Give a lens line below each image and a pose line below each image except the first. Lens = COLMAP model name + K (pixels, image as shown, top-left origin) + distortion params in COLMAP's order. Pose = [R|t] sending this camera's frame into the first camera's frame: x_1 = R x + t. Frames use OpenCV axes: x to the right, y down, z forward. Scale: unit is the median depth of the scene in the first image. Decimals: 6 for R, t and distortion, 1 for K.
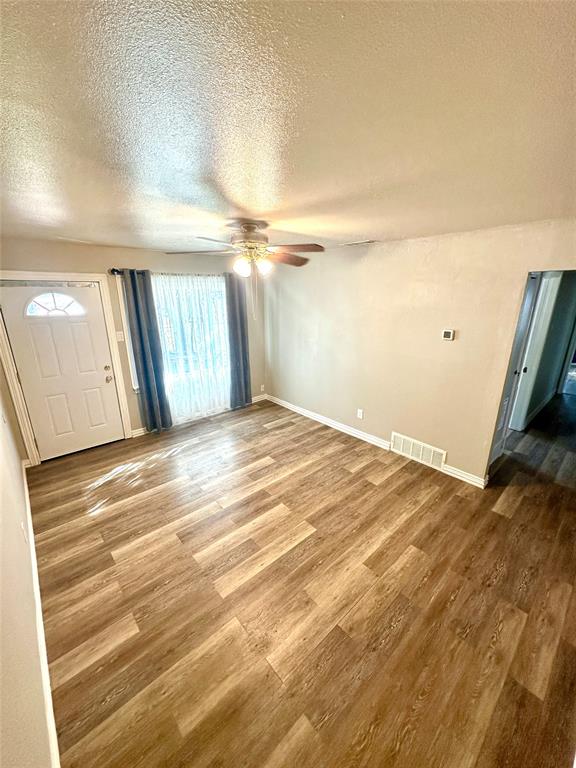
lens RADIAL K [[305.6, 0, 288.1], [0, 305.6, 384.5], [0, 0, 1]] dist [-0.005203, 0.001190]
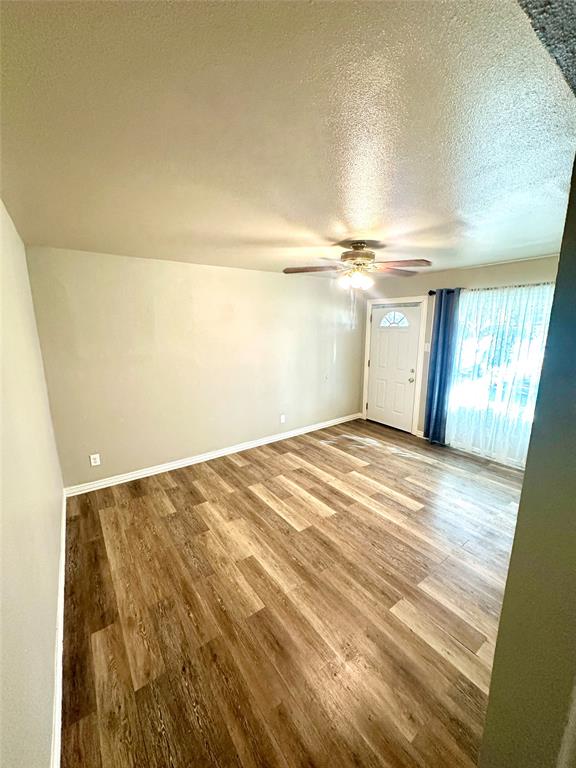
lens RADIAL K [[305.6, 0, 288.7], [0, 305.6, 388.0], [0, 0, 1]] dist [-0.005203, 0.001190]
pose [[-0.101914, 0.211986, -0.971944, 0.952972], [-0.285787, 0.929606, 0.232718, -0.190722], [0.952859, 0.301486, -0.034157, 0.828416]]
